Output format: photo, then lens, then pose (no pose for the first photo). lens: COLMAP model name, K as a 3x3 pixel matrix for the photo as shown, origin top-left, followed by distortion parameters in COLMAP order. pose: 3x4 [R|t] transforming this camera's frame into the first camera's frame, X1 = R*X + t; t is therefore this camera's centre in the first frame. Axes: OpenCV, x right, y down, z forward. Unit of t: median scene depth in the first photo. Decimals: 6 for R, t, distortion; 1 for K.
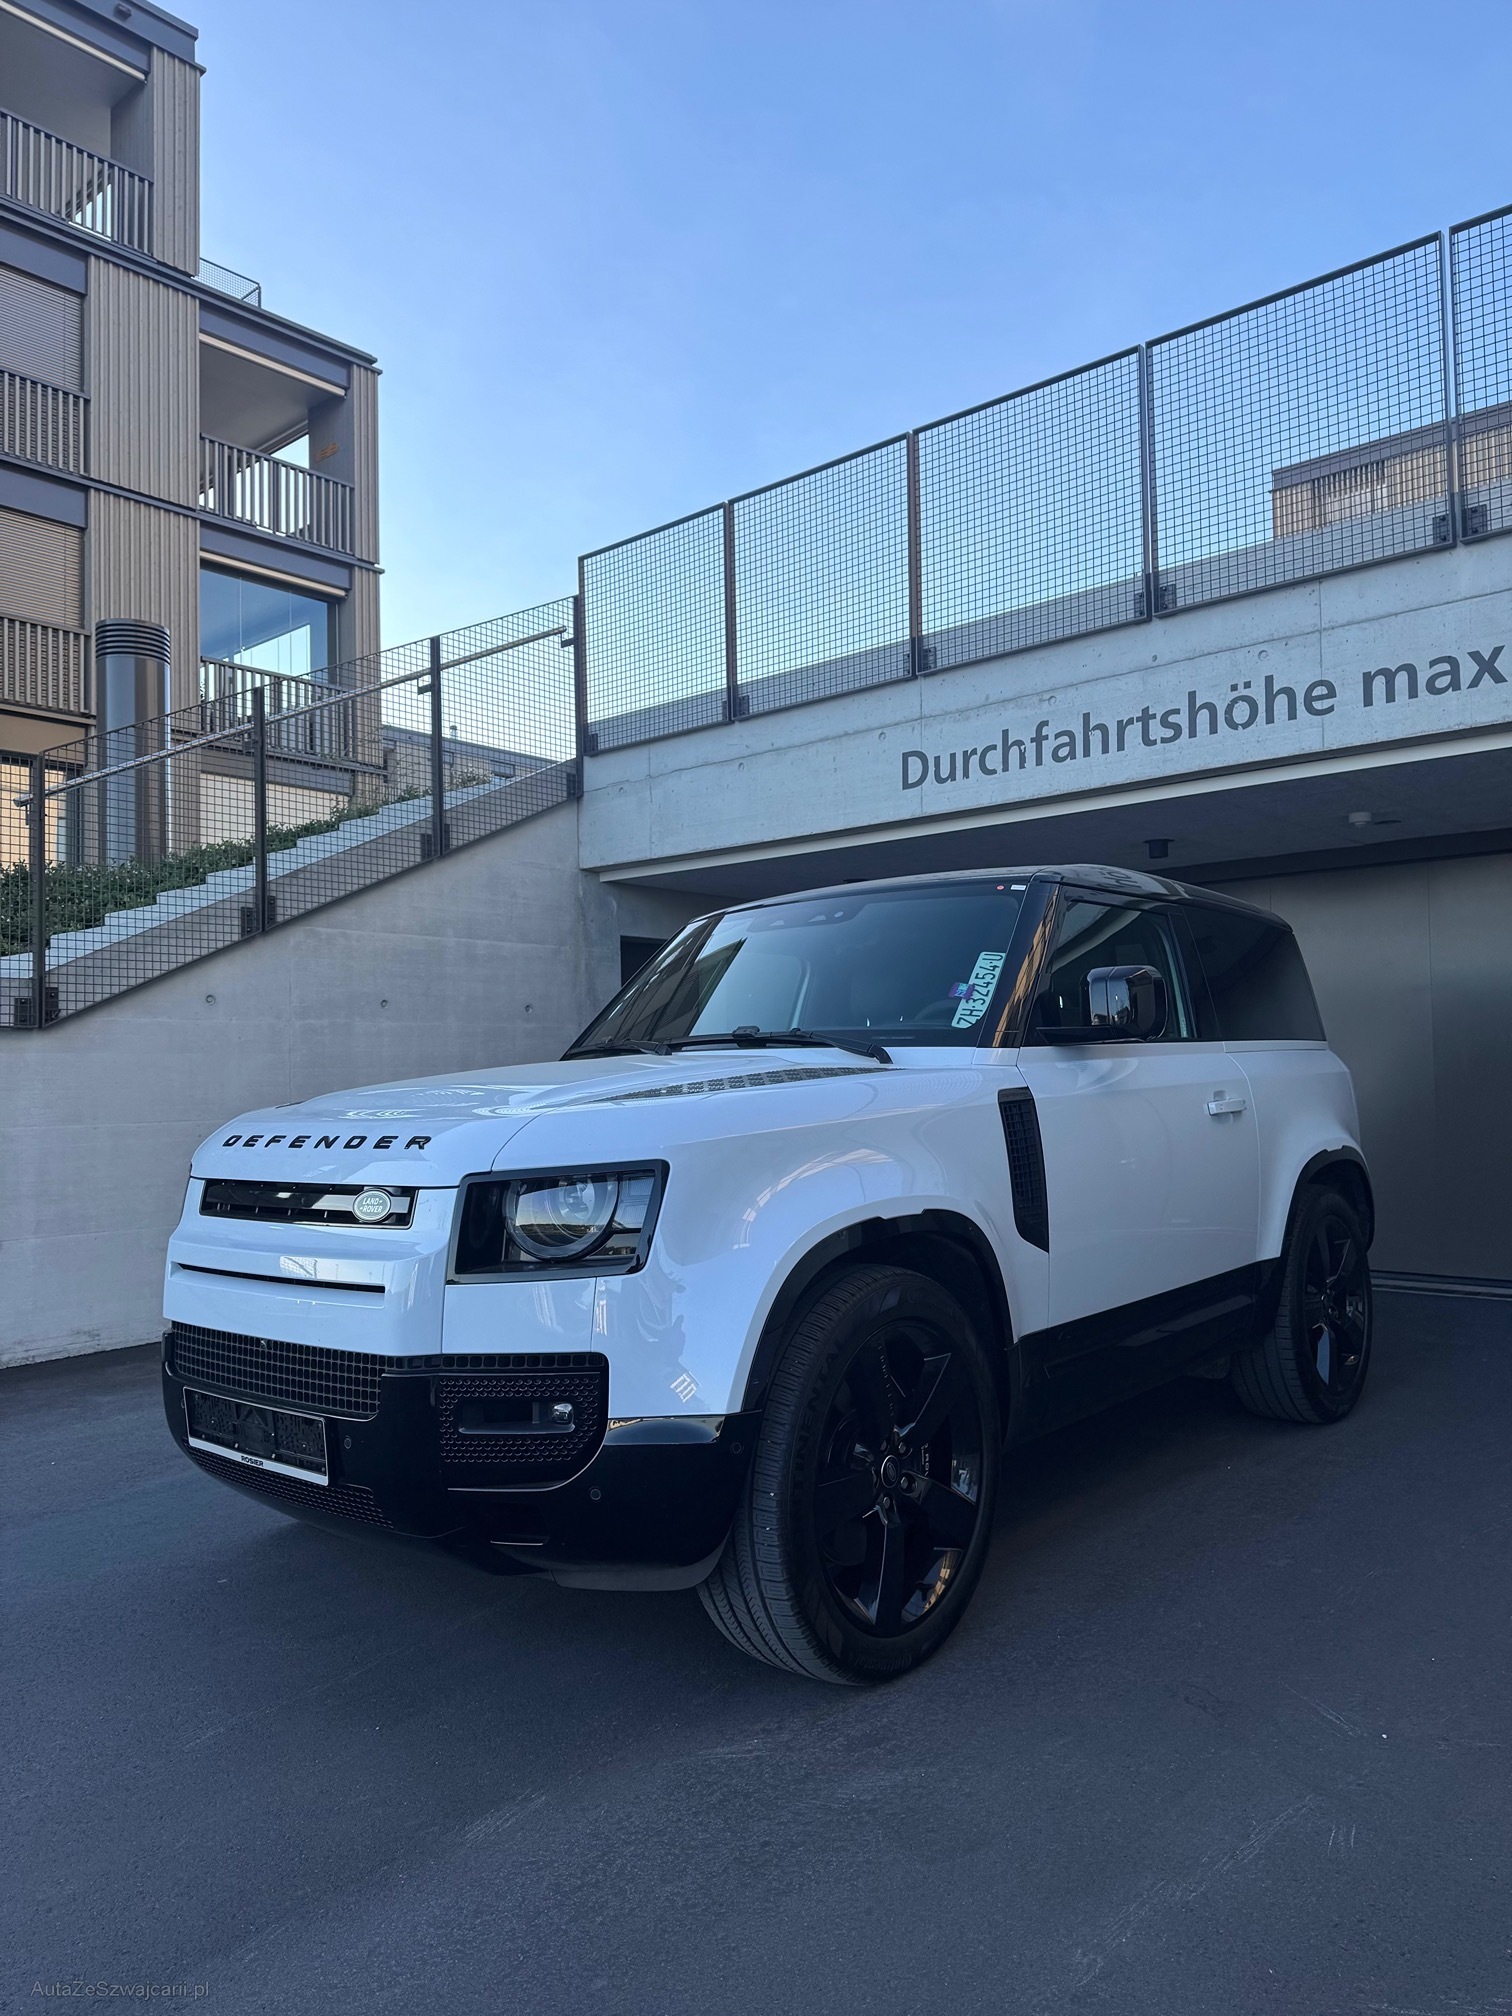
lens RADIAL K [[1425.3, 0, 735.6], [0, 1425.3, 1013.6], [0, 0, 1]] dist [0.017854, -0.022374]
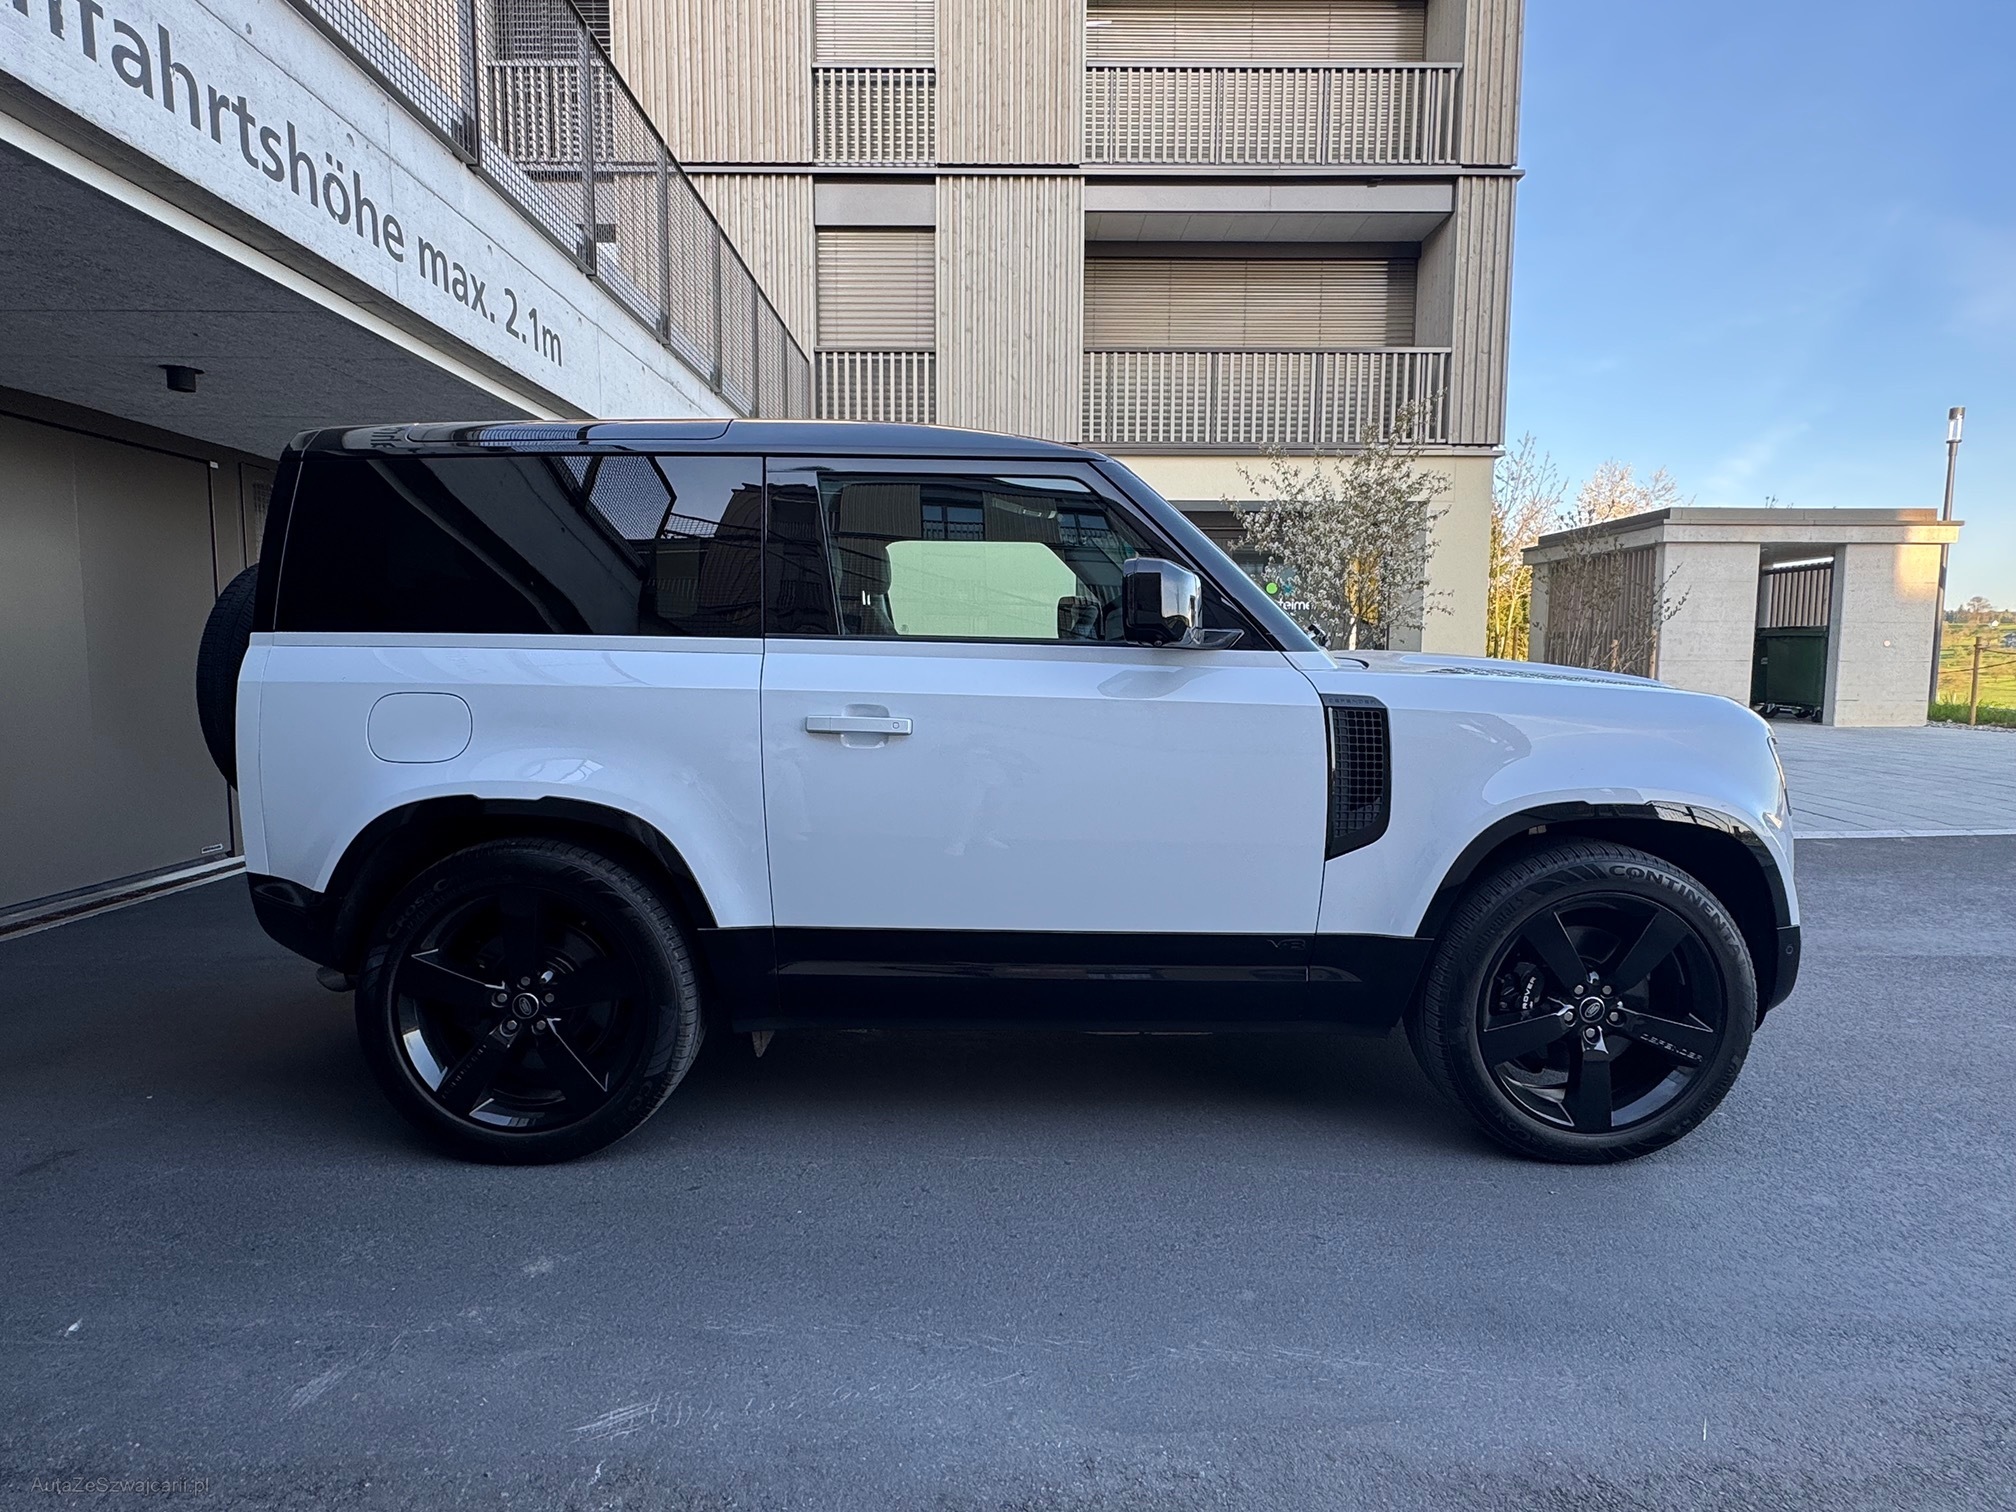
lens RADIAL K [[1089.7, 0, 995.6], [0, 1089.7, 759.2], [0, 0, 1]] dist [-0.000185, 0.001982]
pose [[-0.662316, -0.054110, 0.747268, -0.324765], [-0.028400, 0.998485, 0.047130, 0.051901], [-0.748686, 0.009993, -0.662850, 1.079112]]
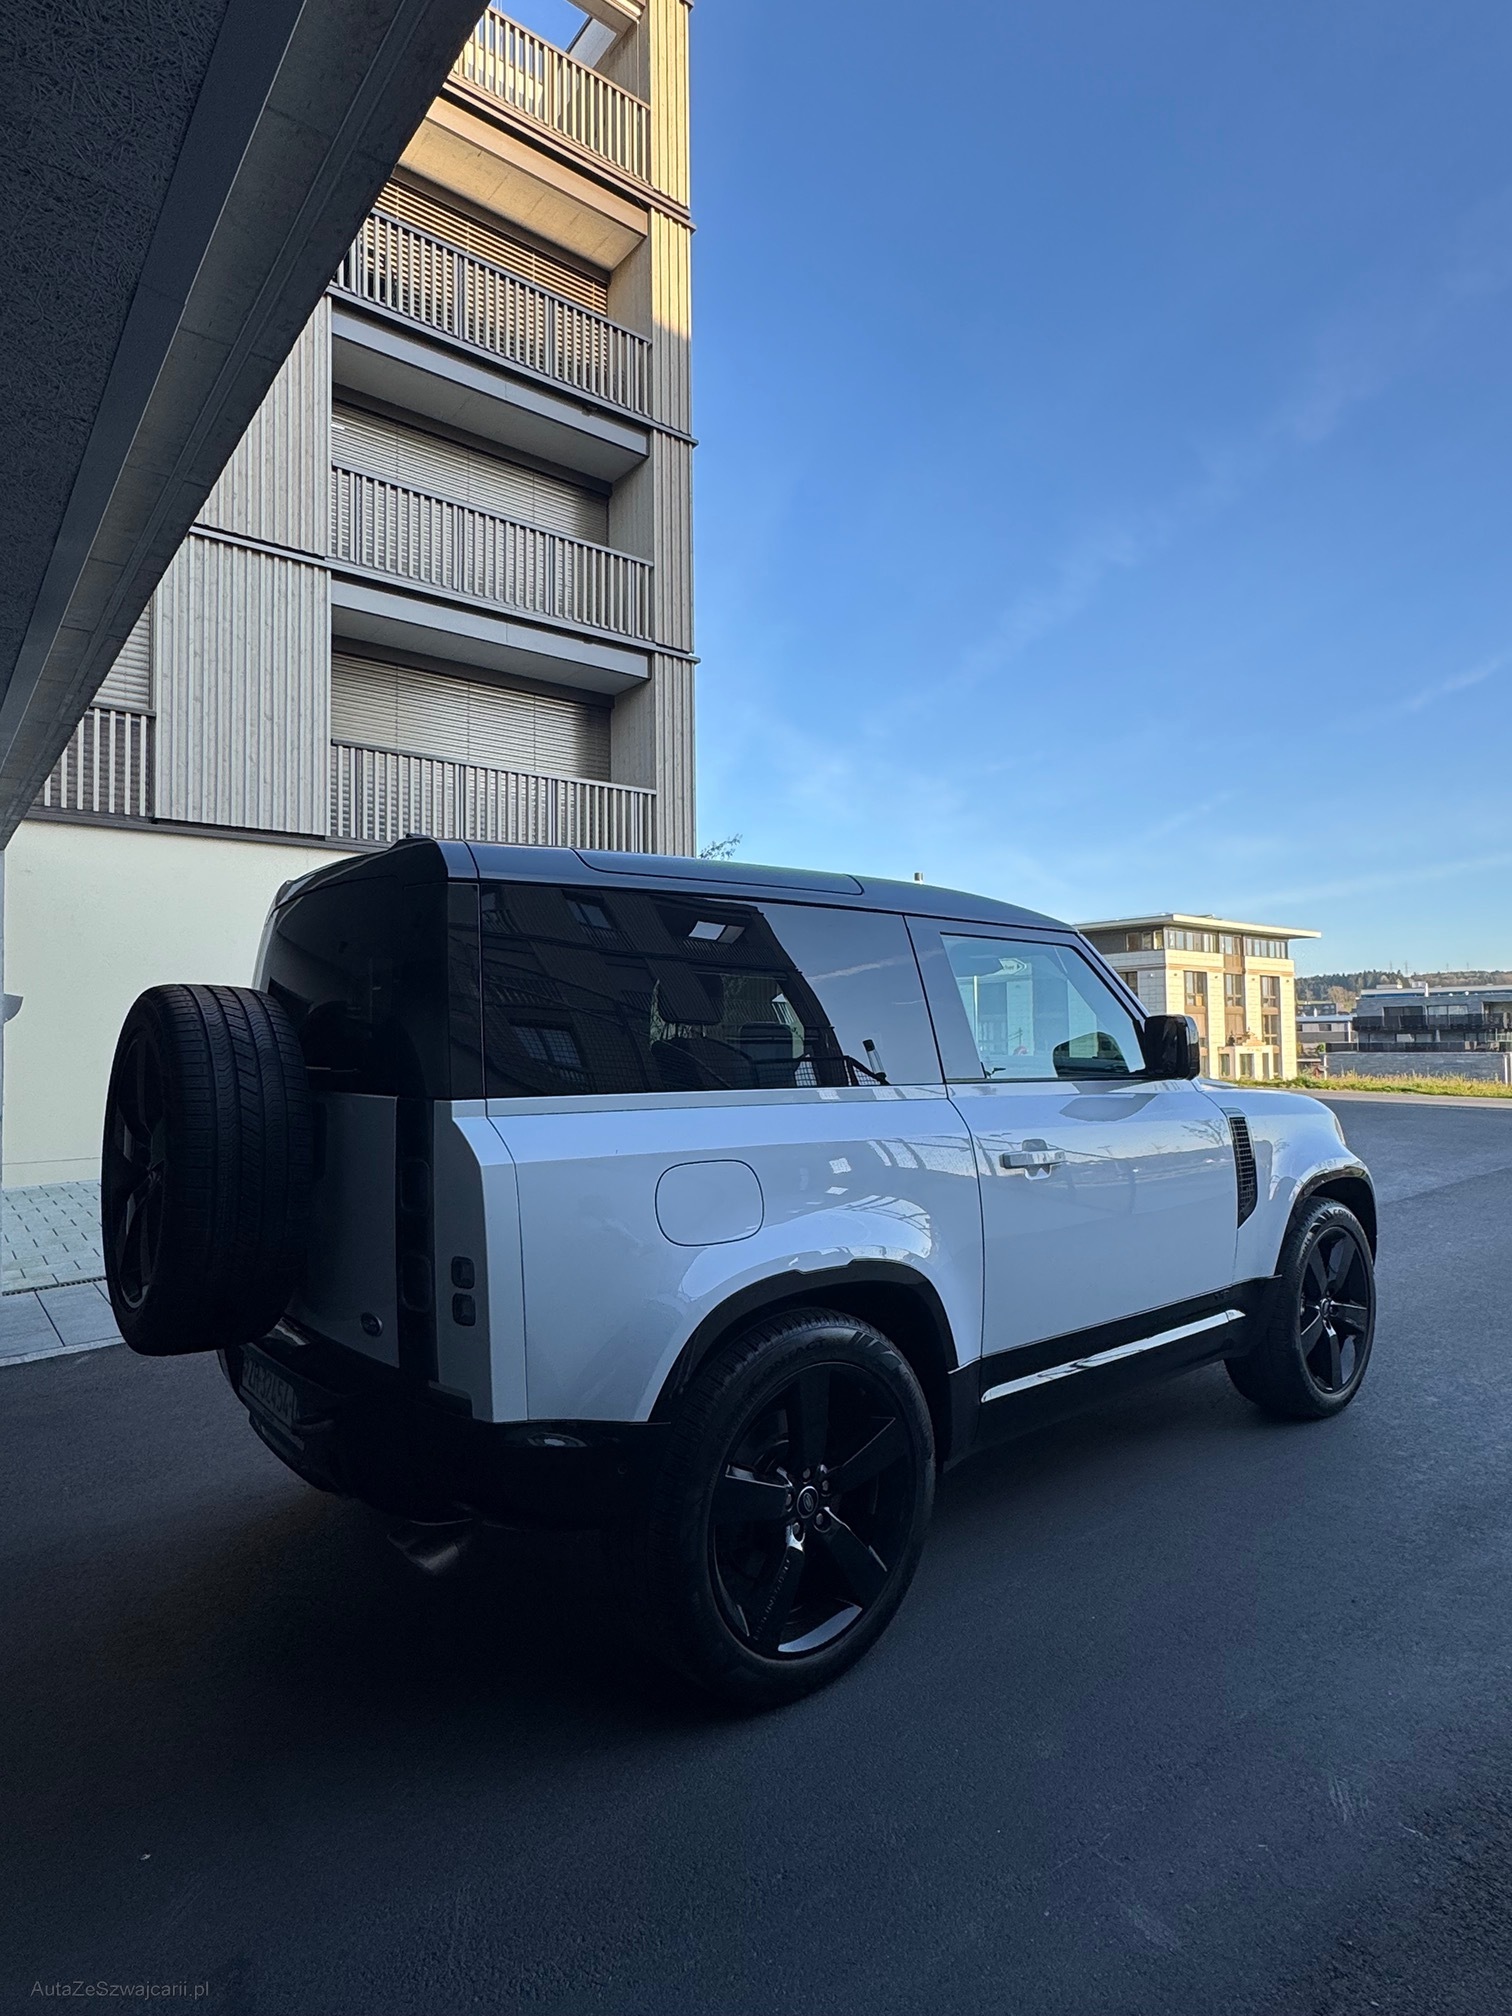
lens RADIAL K [[1089.7, 0, 762.3], [0, 1089.7, 1005.0], [0, 0, 1]] dist [-0.000185, 0.001982]
pose [[-0.985824, 0.038058, 0.163409, 0.049104], [0.024322, 0.996062, -0.085255, 0.031823], [-0.166011, -0.080072, -0.982868, 1.325707]]
